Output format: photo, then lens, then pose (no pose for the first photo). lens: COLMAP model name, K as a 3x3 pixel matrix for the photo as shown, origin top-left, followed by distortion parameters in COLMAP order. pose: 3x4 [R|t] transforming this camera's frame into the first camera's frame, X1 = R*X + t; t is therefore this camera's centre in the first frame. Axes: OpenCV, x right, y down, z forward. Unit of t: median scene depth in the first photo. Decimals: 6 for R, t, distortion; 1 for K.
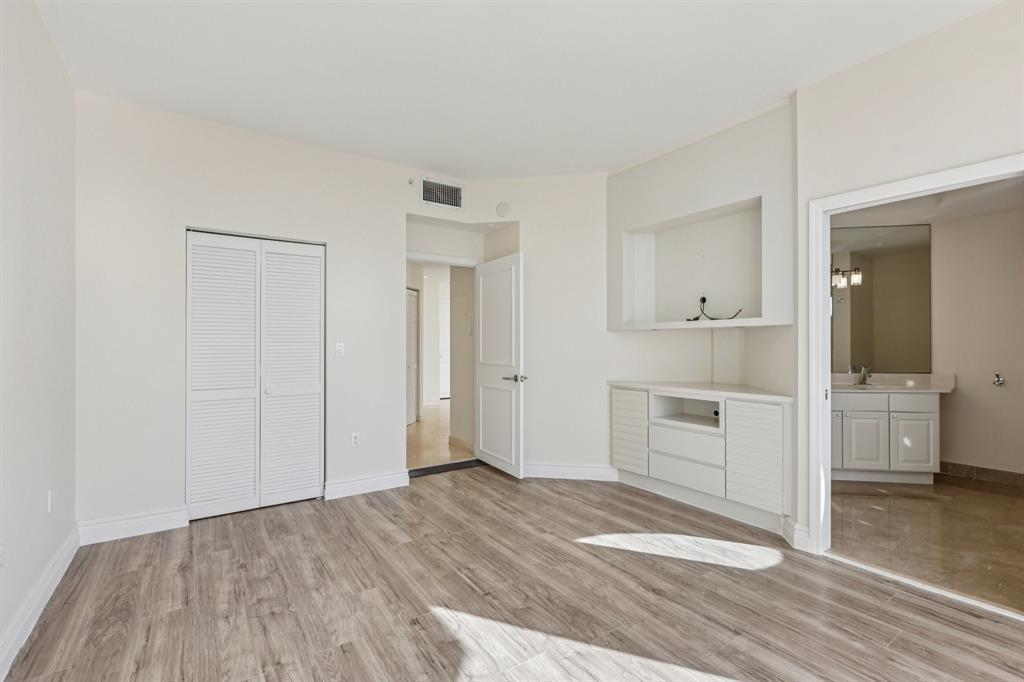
lens RADIAL K [[455.4, 0, 506.9], [0, 455.4, 342.1], [0, 0, 1]] dist [-0.003064, 0.000991]
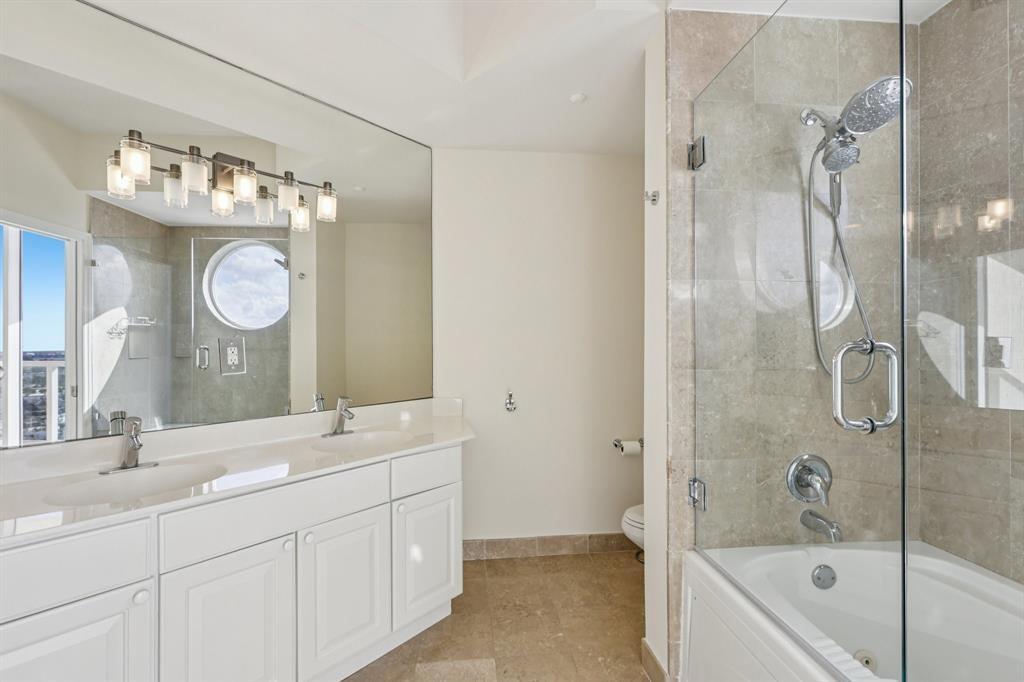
lens RADIAL K [[455.4, 0, 507.3], [0, 455.4, 344.7], [0, 0, 1]] dist [-0.003064, 0.000991]
pose [[0.505778, 0.000762, 0.862663, 1.008042], [0.000163, 1.000000, -0.000979, -0.000284], [-0.862664, 0.000636, 0.505778, 1.325650]]
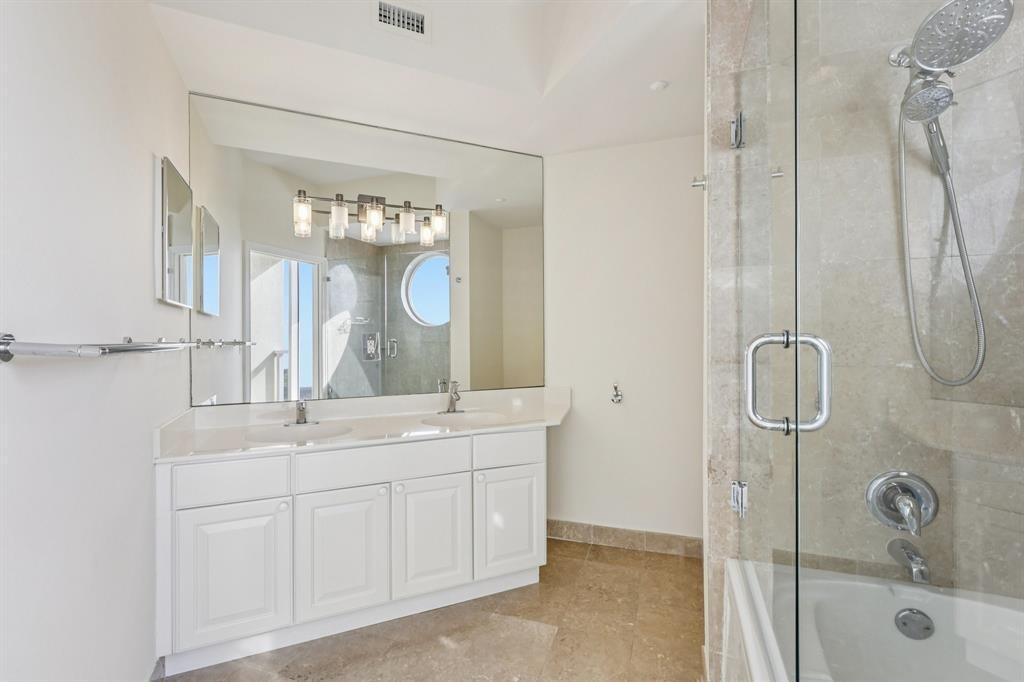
lens RADIAL K [[455.4, 0, 513.6], [0, 455.4, 340.3], [0, 0, 1]] dist [-0.003064, 0.000991]
pose [[0.821008, -0.003882, 0.570904, 1.136534], [0.002248, 0.999991, 0.003568, 0.000560], [-0.570913, -0.001646, 0.821009, 1.060292]]
